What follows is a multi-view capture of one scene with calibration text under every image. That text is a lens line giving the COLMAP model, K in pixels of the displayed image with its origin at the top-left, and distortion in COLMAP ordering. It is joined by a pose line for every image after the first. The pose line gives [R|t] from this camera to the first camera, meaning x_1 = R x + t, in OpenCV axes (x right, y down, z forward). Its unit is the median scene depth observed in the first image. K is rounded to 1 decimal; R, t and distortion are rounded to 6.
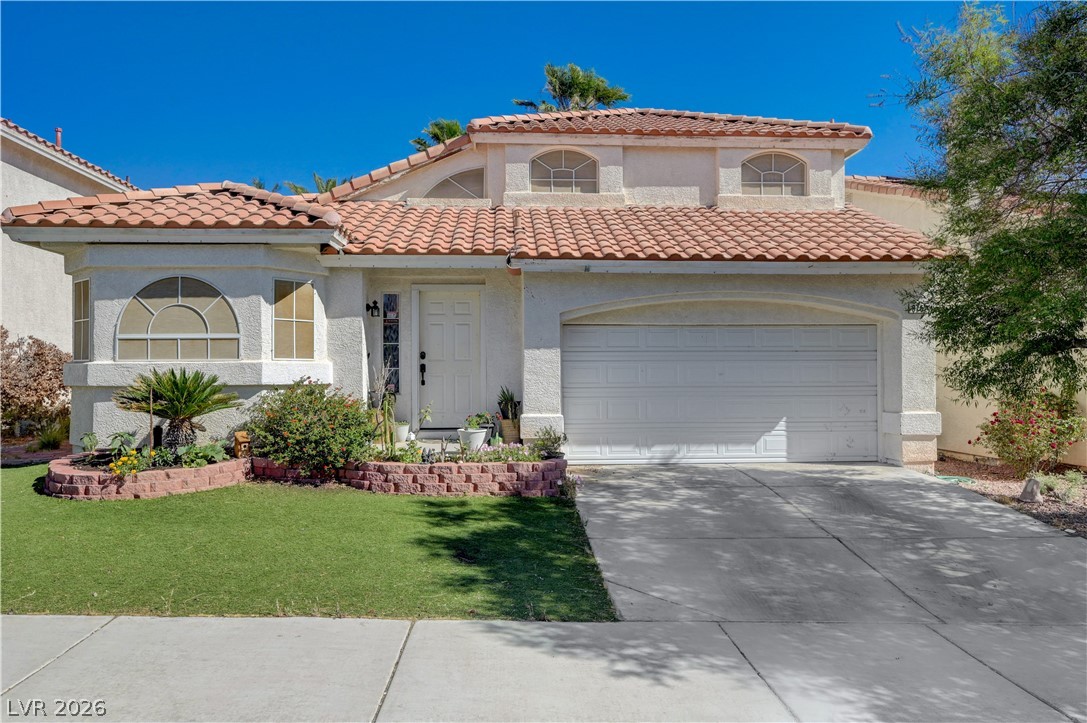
lens RADIAL K [[732.8, 0, 537.4], [0, 732.8, 358.9], [0, 0, 1]] dist [-0.002359, -0.001594]
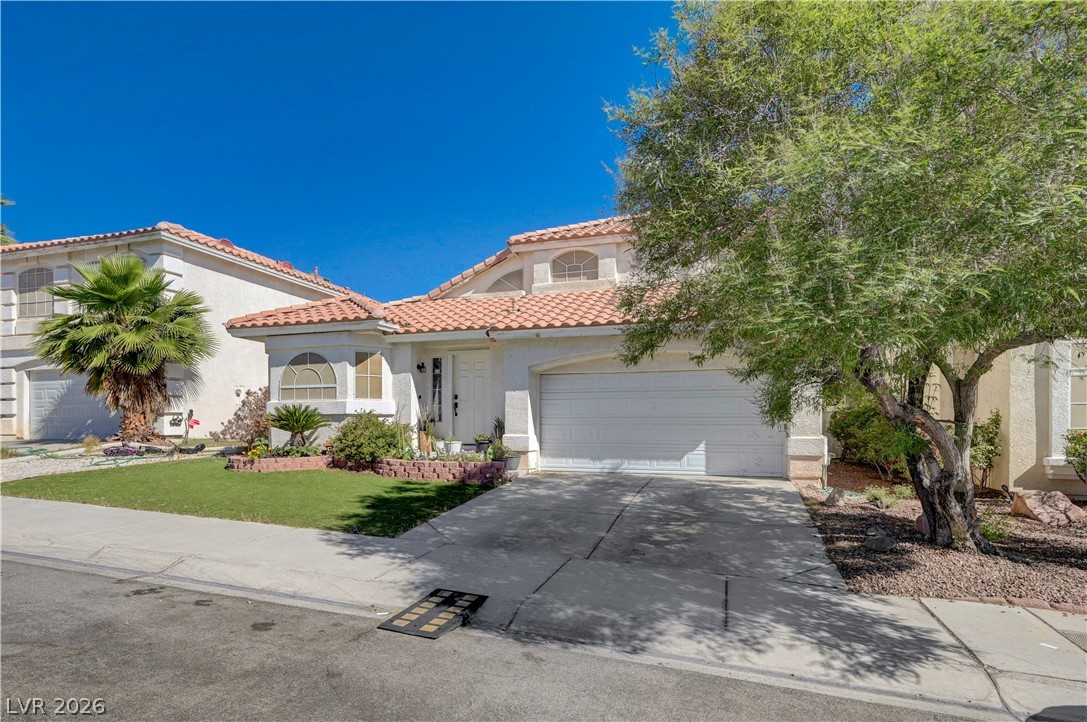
lens RADIAL K [[574.9, 0, 526.3], [0, 574.9, 422.1], [0, 0, 1]] dist [0.006318, 0.001246]
pose [[0.927516, 0.002747, -0.373773, 0.470046], [0.003974, 0.999844, 0.017210, 0.030232], [0.373762, -0.017448, 0.927360, -0.077572]]
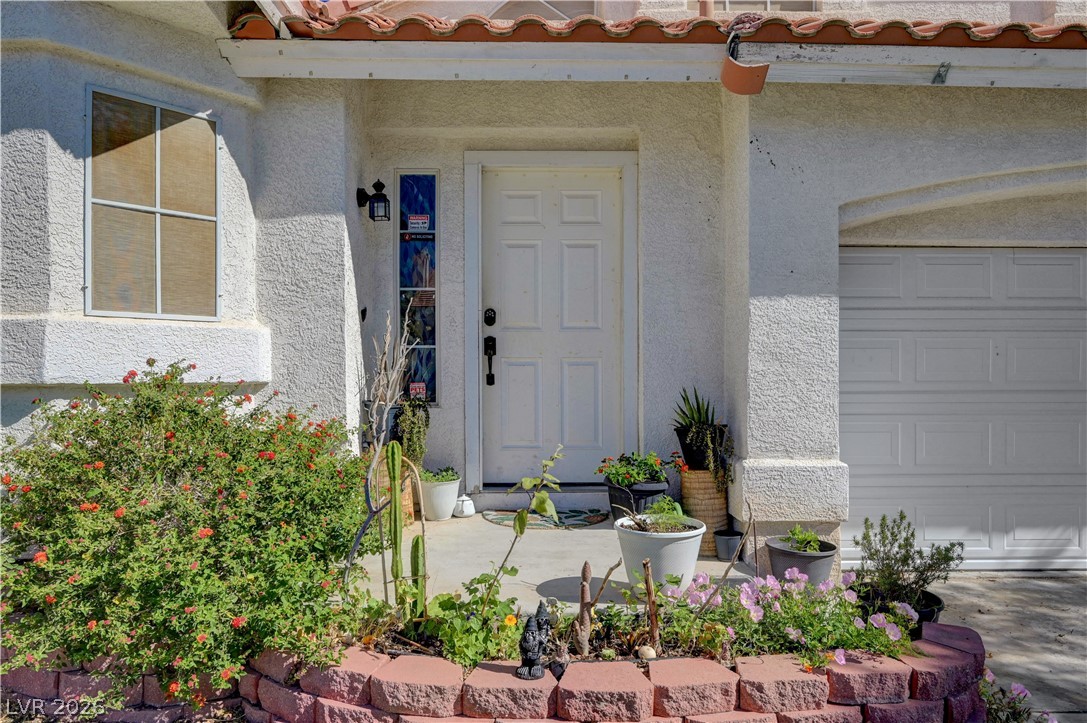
lens RADIAL K [[732.8, 0, 541.2], [0, 732.8, 372.1], [0, 0, 1]] dist [-0.002359, -0.001594]
pose [[0.999253, 0.003844, -0.038464, -0.117705], [-0.002920, 0.999707, 0.024044, 0.018818], [0.038545, -0.023914, 0.998971, 0.609086]]
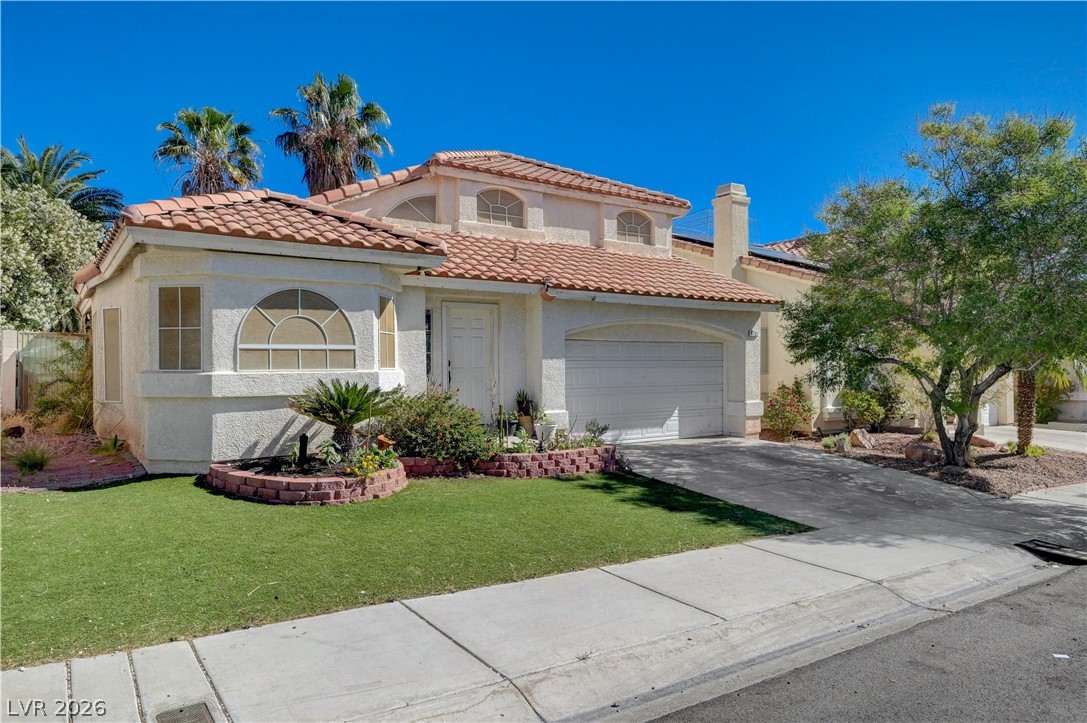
lens RADIAL K [[708.0, 0, 541.1], [0, 708.0, 364.8], [0, 0, 1]] dist [-0.002205, -0.001103]
pose [[0.850695, -0.000007, 0.525660, -0.666628], [-0.008104, 0.999881, 0.013129, -0.019962], [-0.525597, -0.015429, 0.850594, -0.026398]]
